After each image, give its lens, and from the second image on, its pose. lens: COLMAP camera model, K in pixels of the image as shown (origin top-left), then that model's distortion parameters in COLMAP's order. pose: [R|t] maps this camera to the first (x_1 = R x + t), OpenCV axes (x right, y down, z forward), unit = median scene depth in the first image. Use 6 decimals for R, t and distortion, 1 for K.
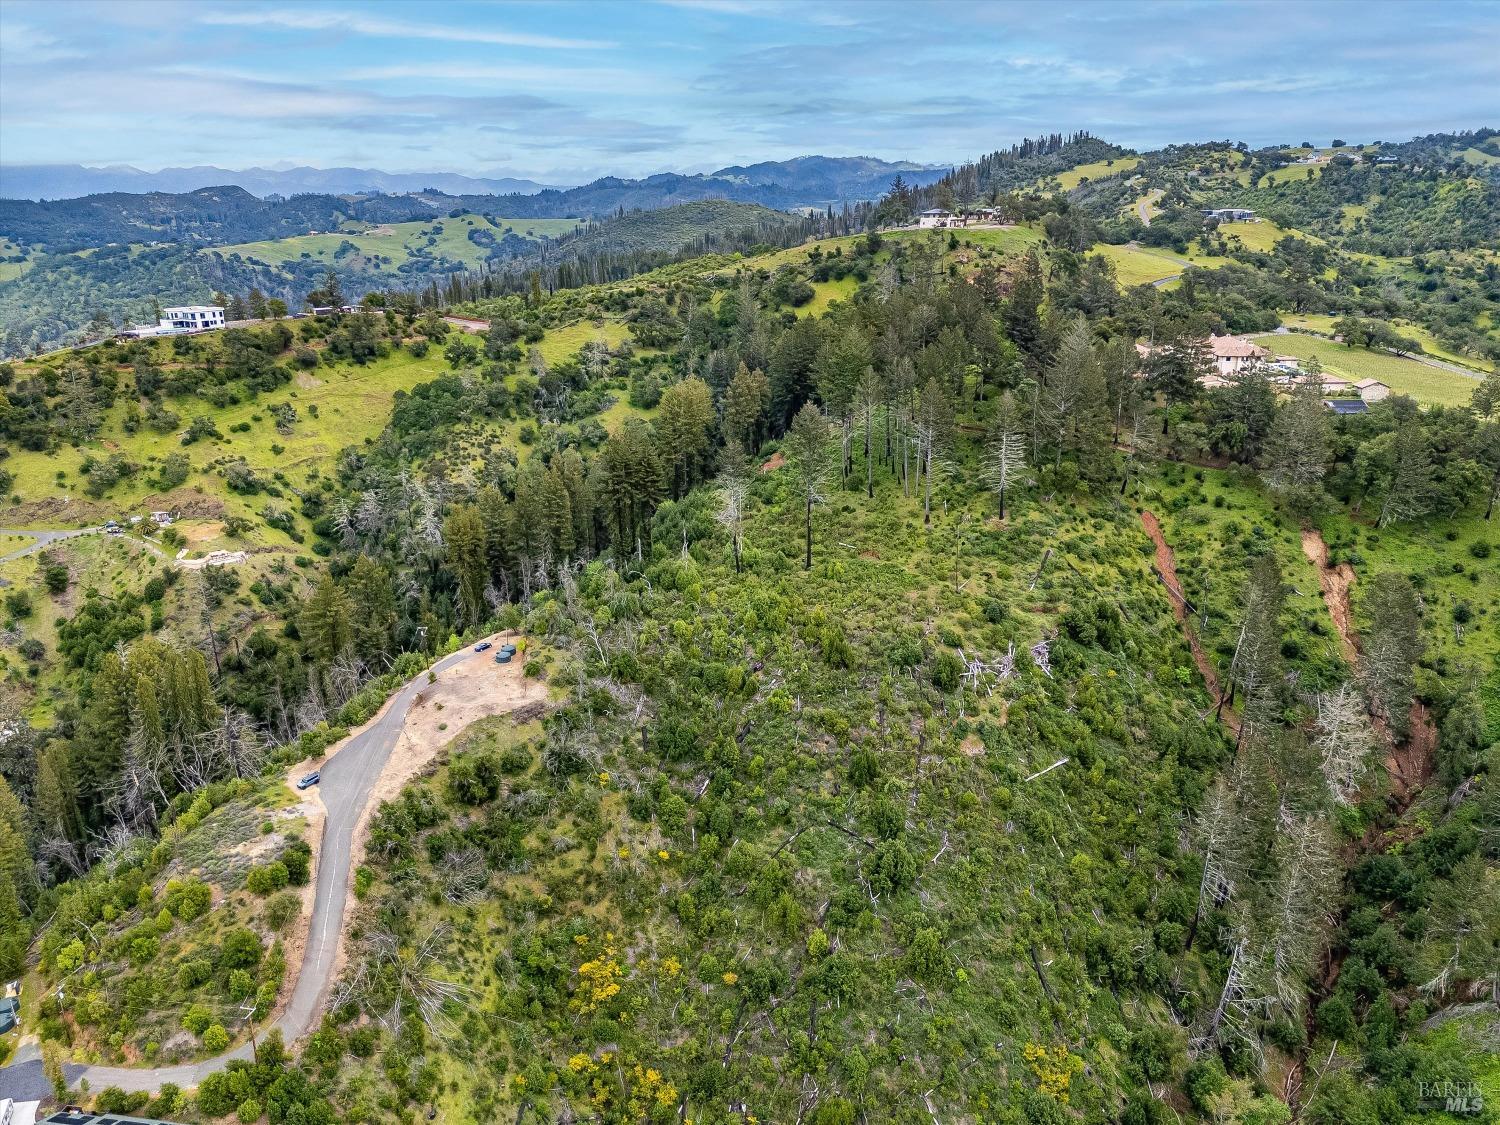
lens RADIAL K [[1099.4, 0, 745.9], [0, 1099.4, 558.5], [0, 0, 1]] dist [0.067775, -0.058793]
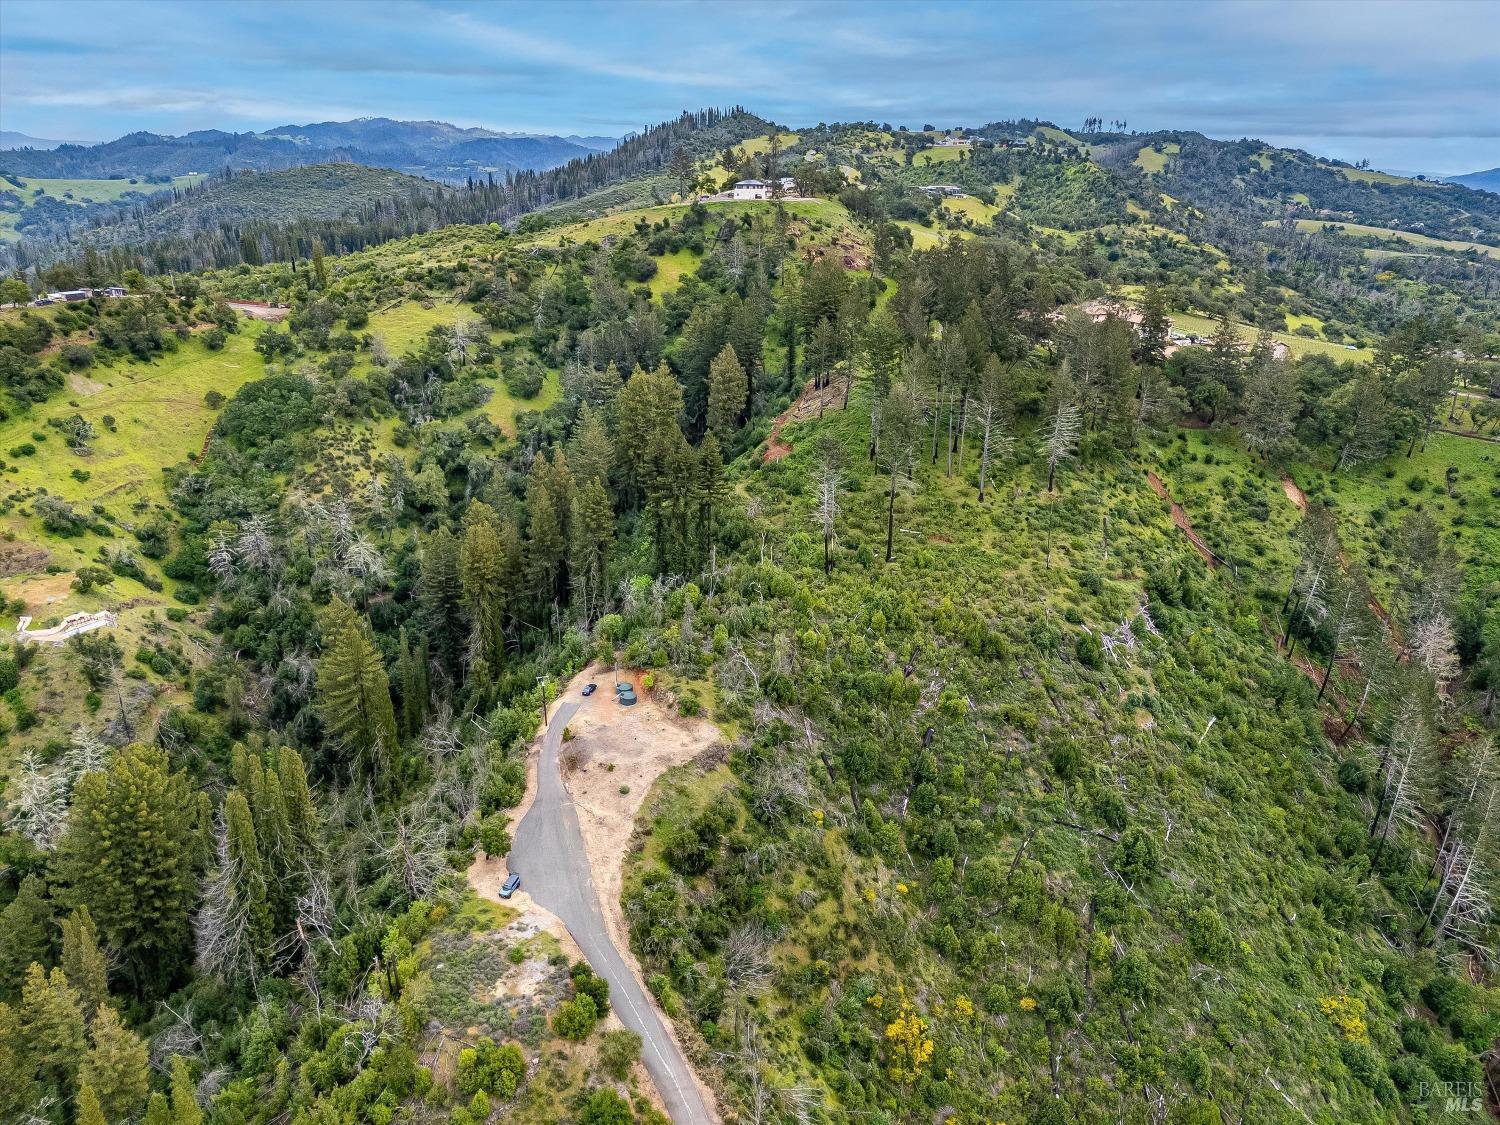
lens RADIAL K [[1099.4, 0, 742.5], [0, 1099.4, 560.8], [0, 0, 1]] dist [0.067775, -0.058793]
pose [[0.933526, -0.102181, 0.343640, -0.300100], [0.093267, 0.994737, 0.042416, -0.032361], [-0.346166, -0.007546, 0.938143, 0.116785]]
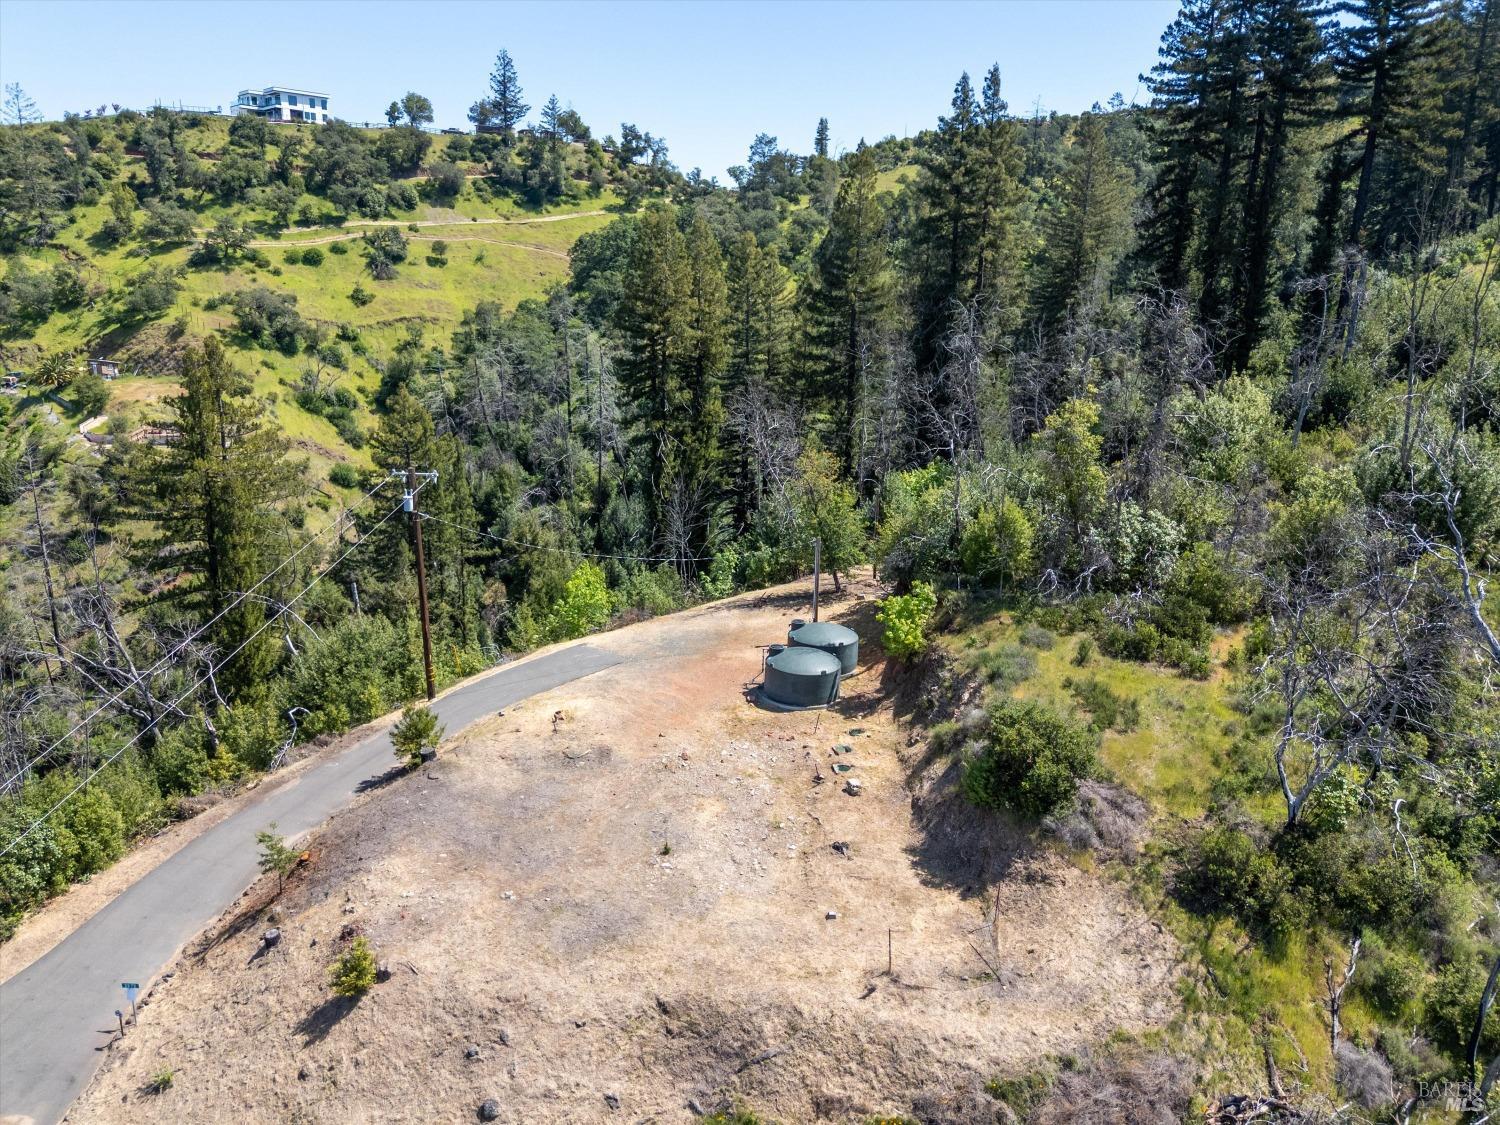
lens RADIAL K [[1099.4, 0, 749.5], [0, 1099.4, 559.1], [0, 0, 1]] dist [0.067775, -0.058793]
pose [[0.980349, 0.089332, -0.175888, -0.141662], [-0.104230, 0.991541, -0.077349, 0.059710], [0.167490, 0.094162, 0.981367, 0.574011]]
